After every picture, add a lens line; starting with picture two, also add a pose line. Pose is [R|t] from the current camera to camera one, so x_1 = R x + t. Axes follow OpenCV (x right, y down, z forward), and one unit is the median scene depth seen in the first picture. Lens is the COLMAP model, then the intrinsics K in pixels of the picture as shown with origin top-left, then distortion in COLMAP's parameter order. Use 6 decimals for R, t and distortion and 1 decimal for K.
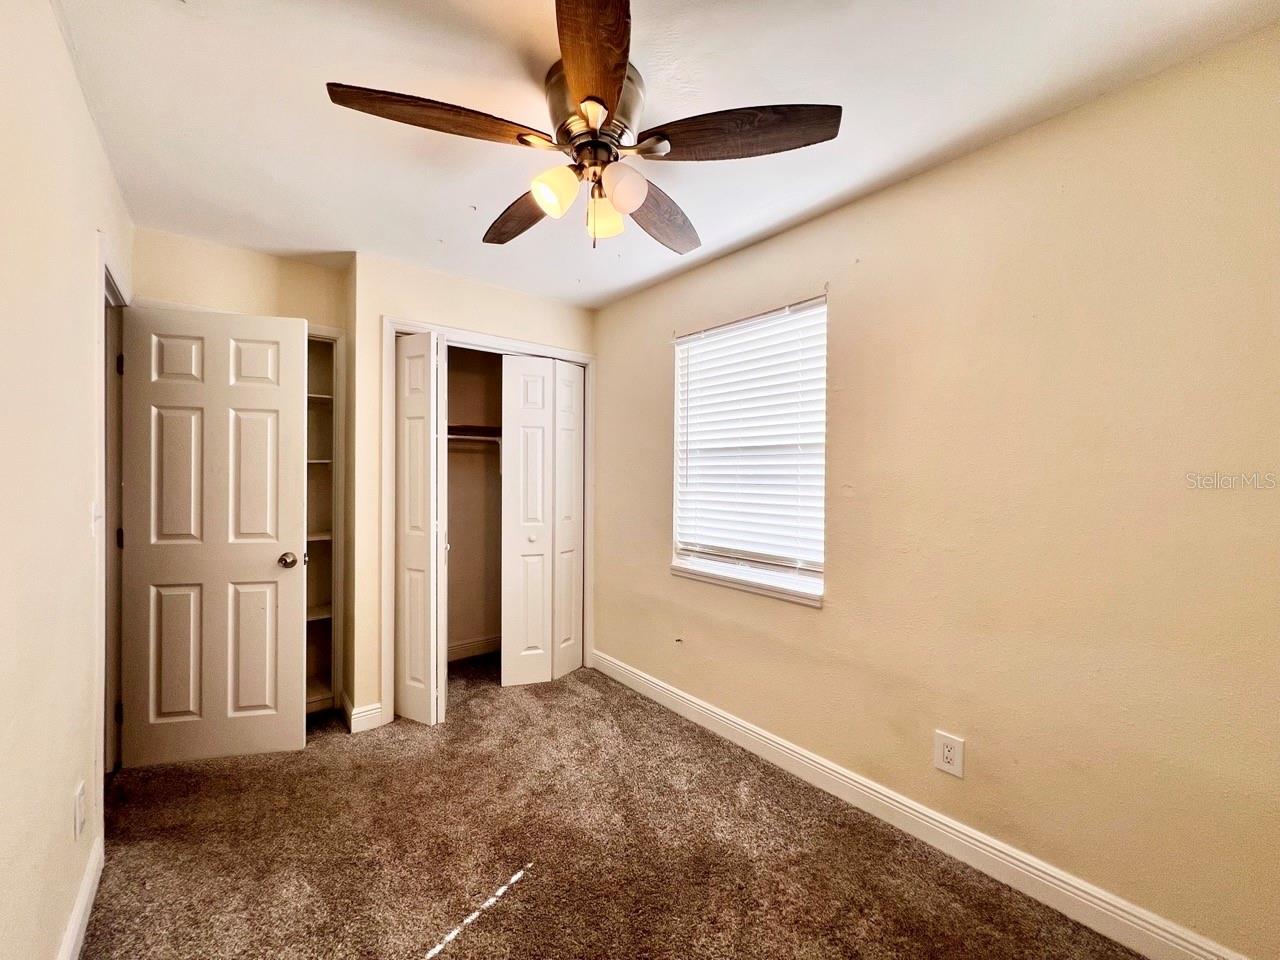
lens RADIAL K [[508.3, 0, 636.9], [0, 508.3, 478.4], [0, 0, 1]] dist [0.000046, -0.000352]
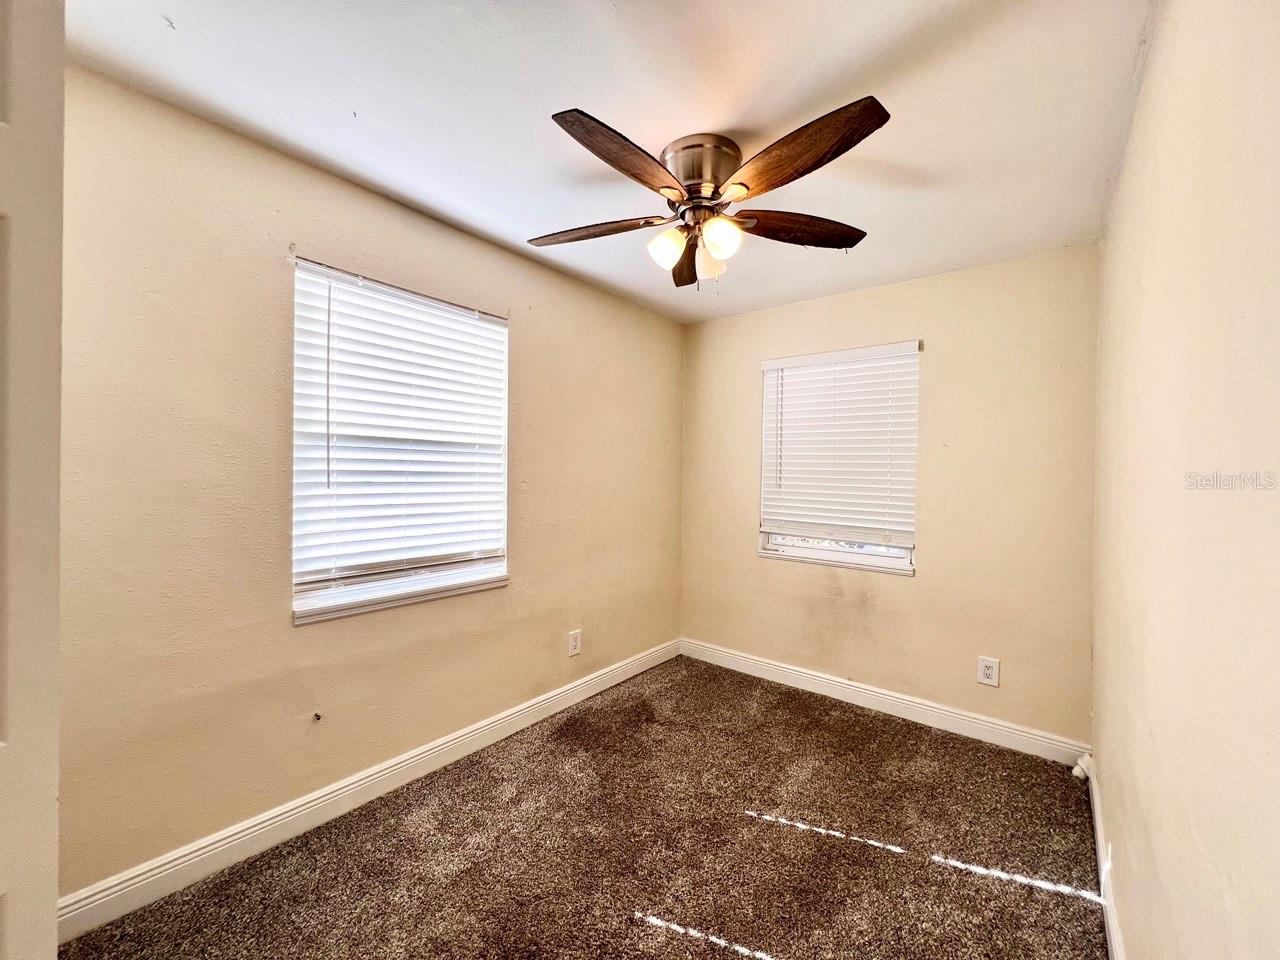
lens RADIAL K [[508.3, 0, 637.0], [0, 508.3, 478.5], [0, 0, 1]] dist [0.000046, -0.000352]
pose [[-0.195805, -0.017879, 0.980480, -0.818642], [-0.009927, 0.999819, 0.016249, -0.014526], [-0.980593, -0.006552, -0.195947, 0.901604]]
